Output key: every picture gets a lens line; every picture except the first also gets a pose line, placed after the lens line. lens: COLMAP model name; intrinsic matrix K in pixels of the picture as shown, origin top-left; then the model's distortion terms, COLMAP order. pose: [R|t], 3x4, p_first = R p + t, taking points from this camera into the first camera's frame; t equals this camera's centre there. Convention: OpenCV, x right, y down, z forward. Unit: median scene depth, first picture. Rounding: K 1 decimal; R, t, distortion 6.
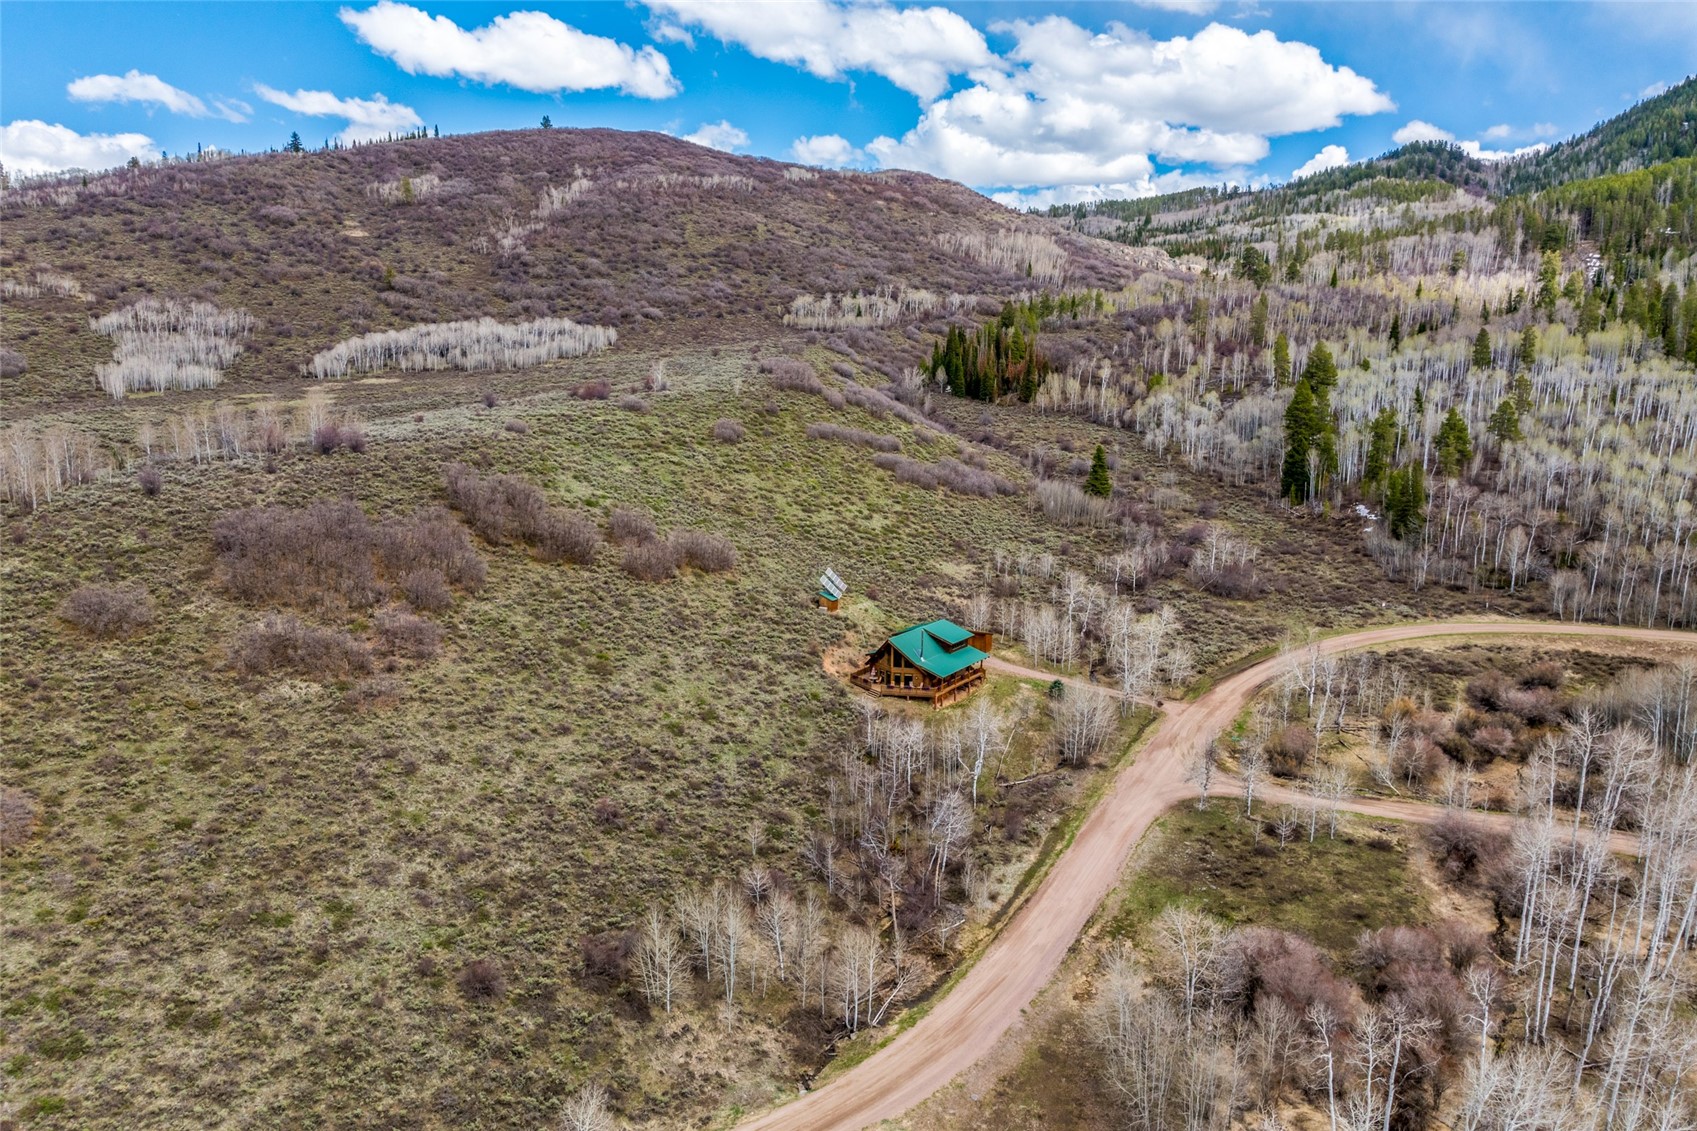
lens RADIAL K [[1277.1, 0, 848.5], [0, 1277.1, 565.5], [0, 0, 1]] dist [-0.051413, 0.012138]
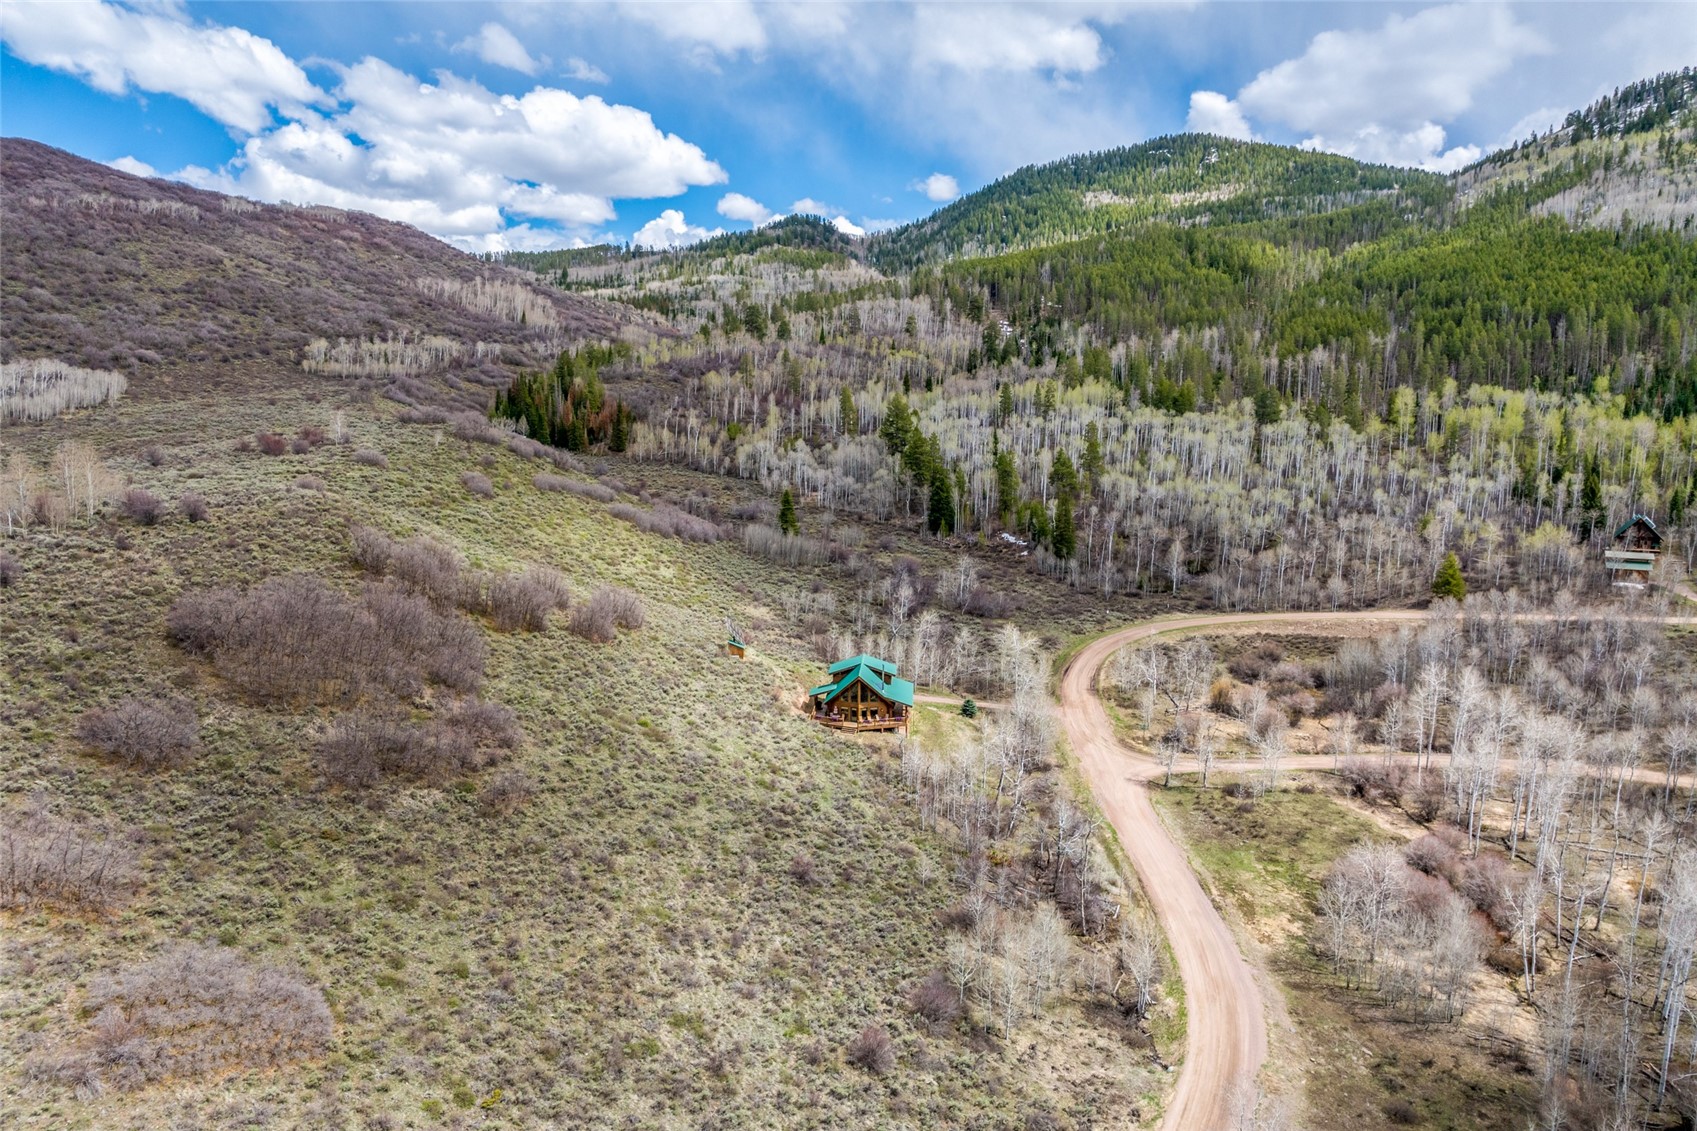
lens RADIAL K [[1277.1, 0, 848.5], [0, 1277.1, 565.5], [0, 0, 1]] dist [-0.051413, 0.012138]
pose [[0.854437, -0.059863, 0.516095, -0.156445], [0.080176, 0.996633, -0.017136, -0.004474], [-0.513332, 0.056020, 0.856360, 0.034479]]
